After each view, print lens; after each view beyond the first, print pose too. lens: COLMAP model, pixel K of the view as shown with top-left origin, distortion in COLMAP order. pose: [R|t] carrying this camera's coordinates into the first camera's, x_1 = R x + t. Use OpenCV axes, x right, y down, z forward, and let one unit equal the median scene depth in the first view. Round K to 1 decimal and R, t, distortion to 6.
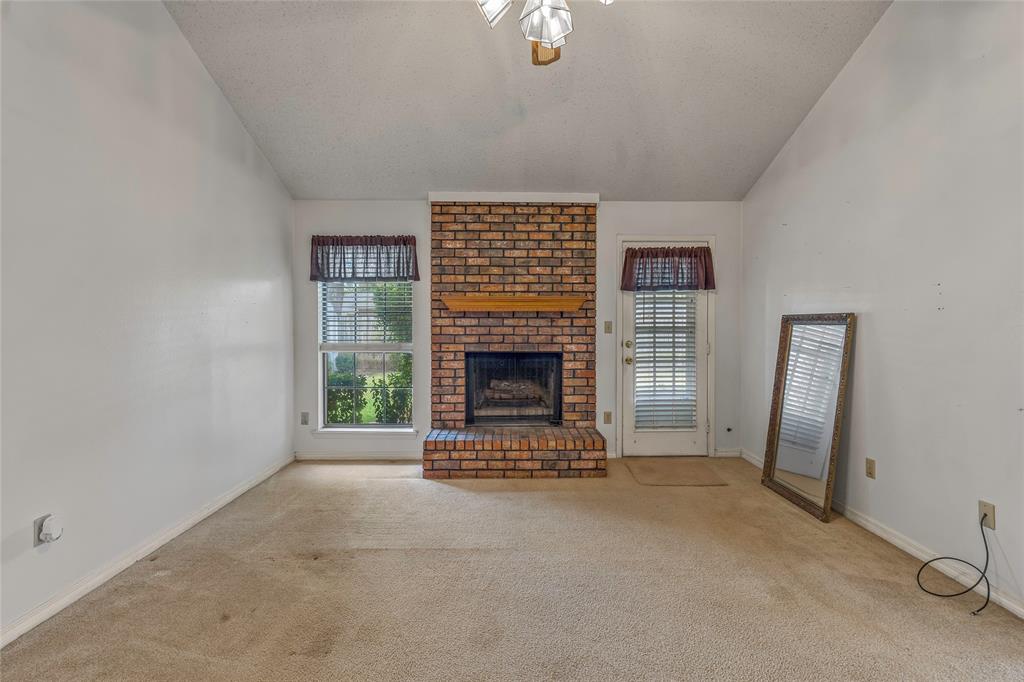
lens RADIAL K [[470.2, 0, 510.0], [0, 470.2, 327.1], [0, 0, 1]] dist [-0.010488, 0.002206]
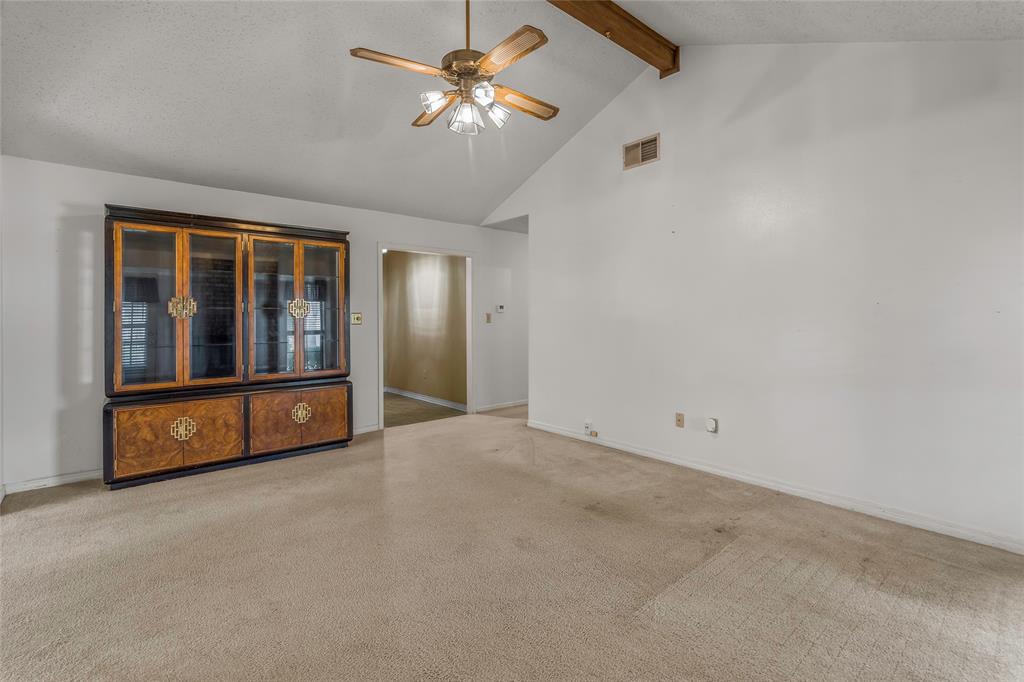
lens RADIAL K [[470.2, 0, 513.8], [0, 470.2, 315.4], [0, 0, 1]] dist [-0.010488, 0.002206]
pose [[-0.761364, 0.001648, -0.648322, 0.384764], [-0.003819, 0.999968, 0.007026, -0.007967], [0.648313, 0.007825, -0.761333, 0.890965]]
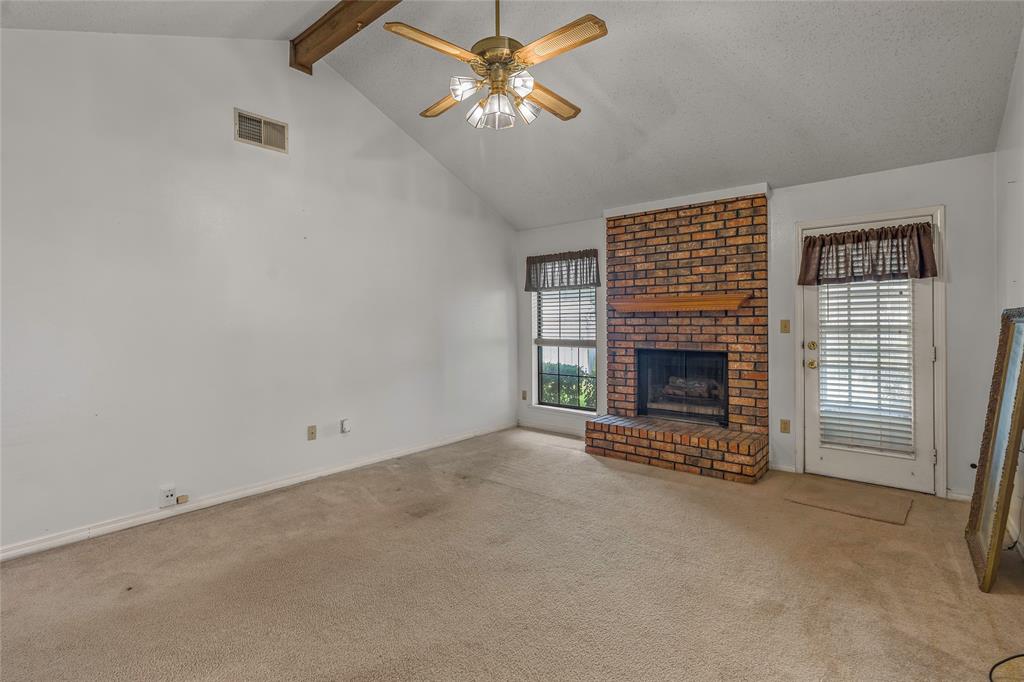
lens RADIAL K [[470.2, 0, 504.7], [0, 470.2, 323.3], [0, 0, 1]] dist [-0.010488, 0.002206]
pose [[0.750575, -0.004351, -0.660771, 0.409772], [0.000528, 0.999982, -0.005985, -0.000387], [0.660785, 0.004144, 0.750564, -0.035661]]
